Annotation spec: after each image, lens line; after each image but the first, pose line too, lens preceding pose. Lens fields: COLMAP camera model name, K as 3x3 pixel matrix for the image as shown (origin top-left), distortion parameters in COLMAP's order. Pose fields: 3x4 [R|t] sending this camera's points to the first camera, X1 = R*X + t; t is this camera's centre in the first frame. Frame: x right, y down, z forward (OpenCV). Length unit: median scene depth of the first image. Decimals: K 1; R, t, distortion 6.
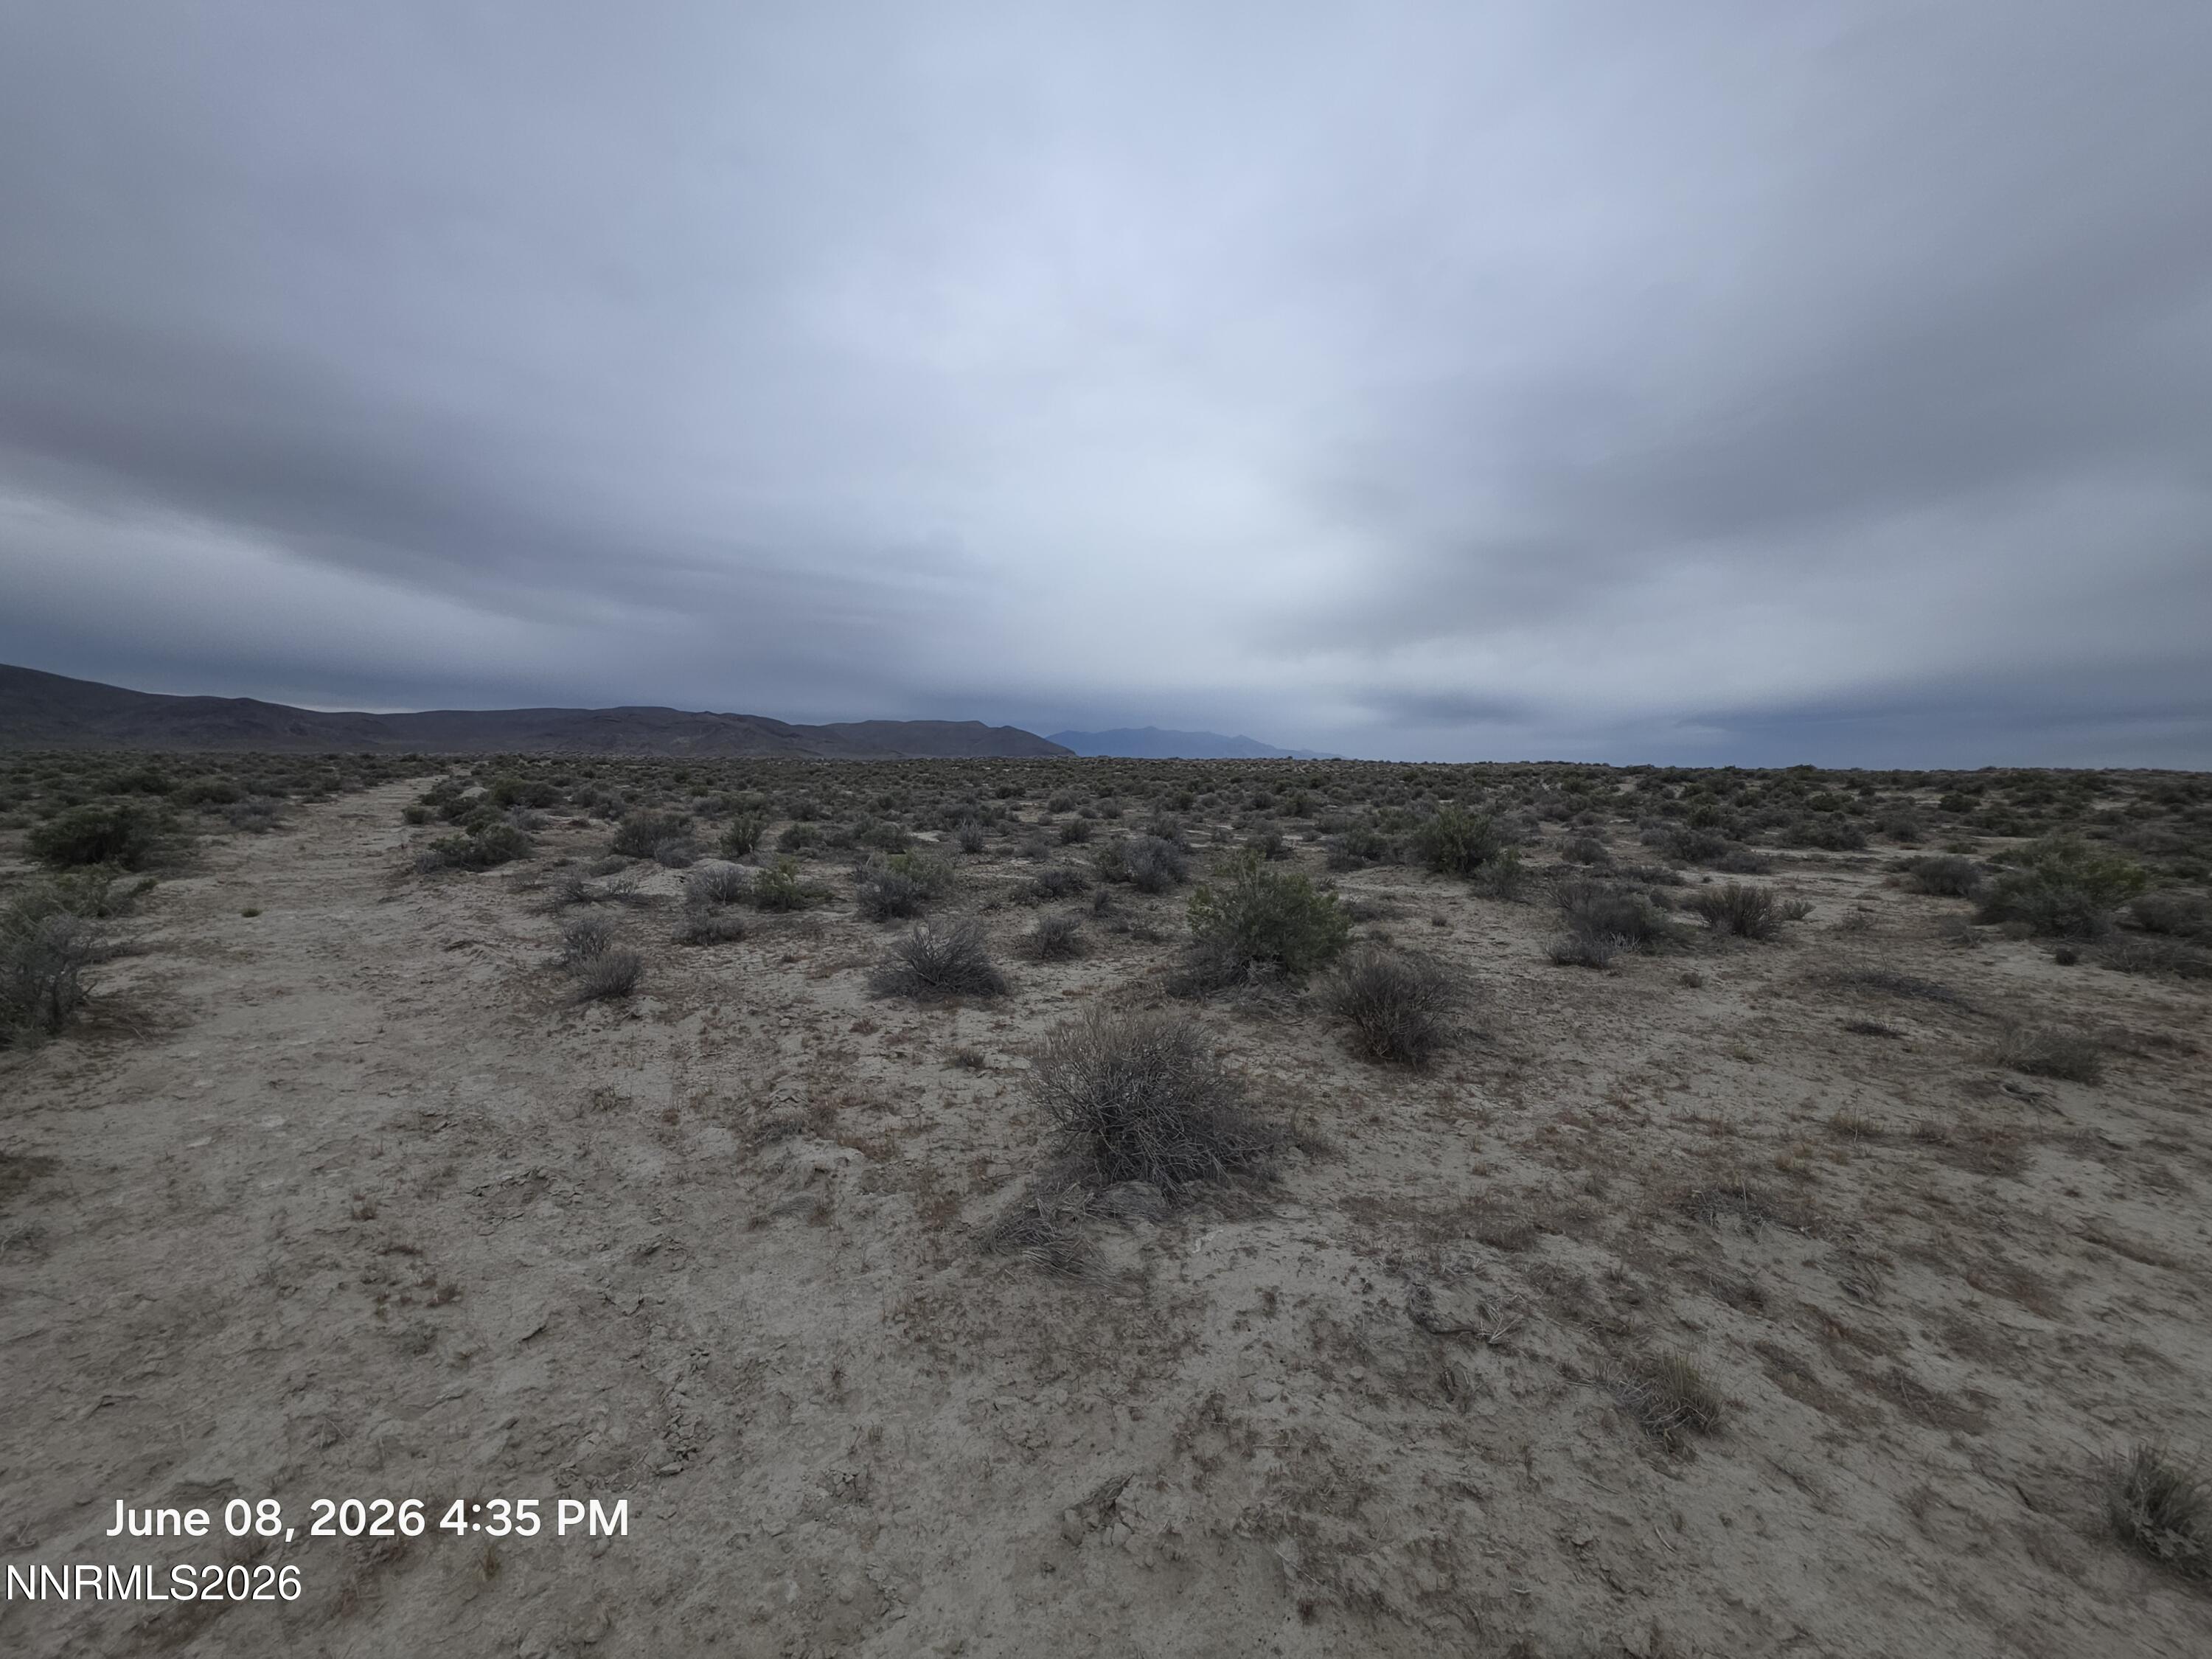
lens RADIAL K [[895.0, 0, 1106.0], [0, 895.0, 829.5], [0, 0, 1]] dist [0.007567, 0.000111]
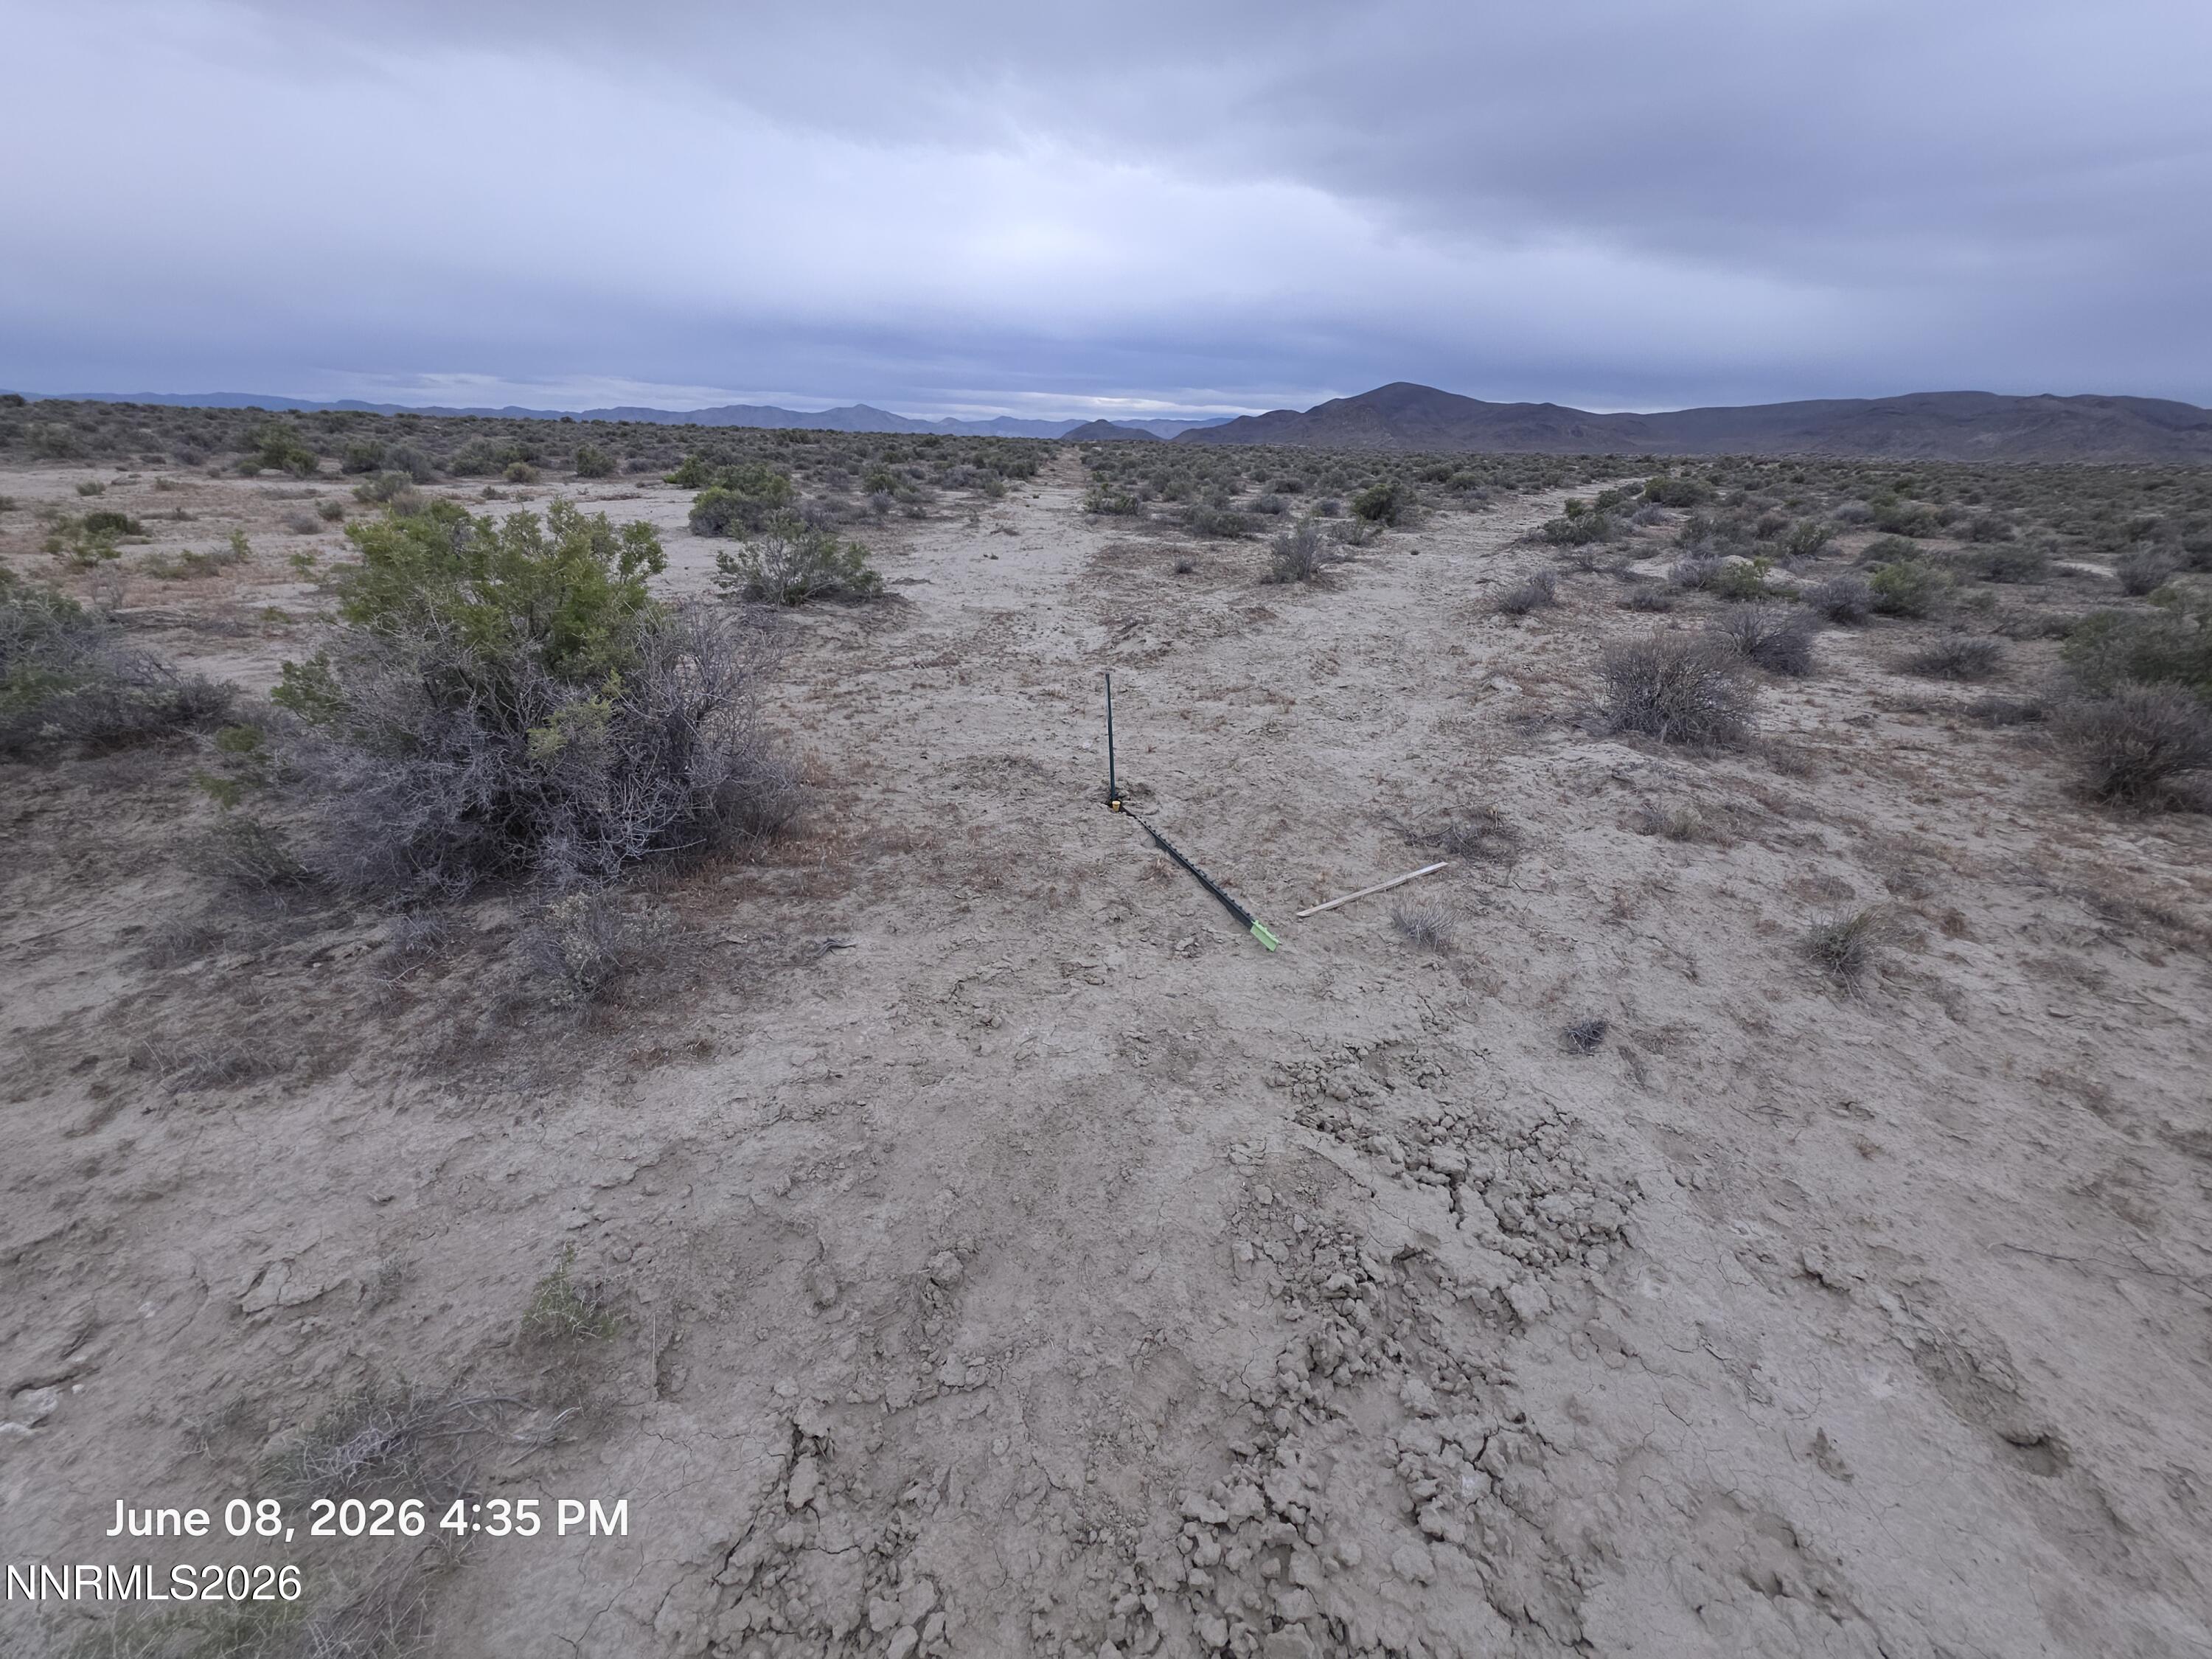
lens RADIAL K [[895.0, 0, 1106.0], [0, 895.0, 829.5], [0, 0, 1]] dist [0.007567, 0.000111]
pose [[0.376054, 0.365224, -0.851584, 0.352219], [-0.088333, 0.928988, 0.359413, 0.017223], [0.922378, -0.059936, 0.381611, -0.156083]]
